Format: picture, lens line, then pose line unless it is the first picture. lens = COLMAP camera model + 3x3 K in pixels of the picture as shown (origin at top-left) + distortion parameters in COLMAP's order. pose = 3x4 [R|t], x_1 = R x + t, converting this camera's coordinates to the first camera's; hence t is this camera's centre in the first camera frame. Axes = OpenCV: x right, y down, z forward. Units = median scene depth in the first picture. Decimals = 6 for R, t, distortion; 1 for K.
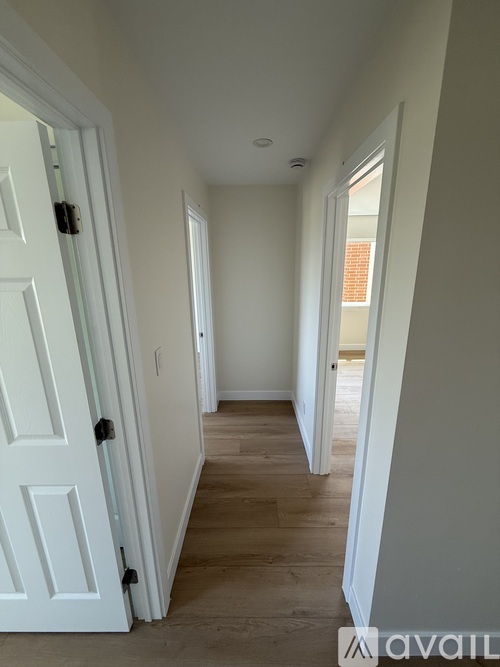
lens RADIAL K [[268.6, 0, 251.2], [0, 268.6, 331.5], [0, 0, 1]] dist [-0.000456, 0.000059]
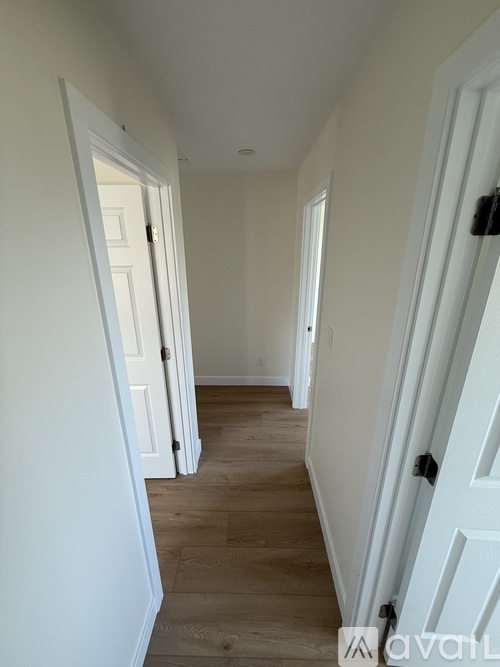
lens RADIAL K [[268.6, 0, 250.2], [0, 268.6, 332.5], [0, 0, 1]] dist [-0.000456, 0.000059]
pose [[-0.999821, 0.005415, 0.018112, 0.001379], [0.014356, 0.840799, 0.541157, -0.445879], [-0.012298, 0.541320, -0.840727, 1.548992]]
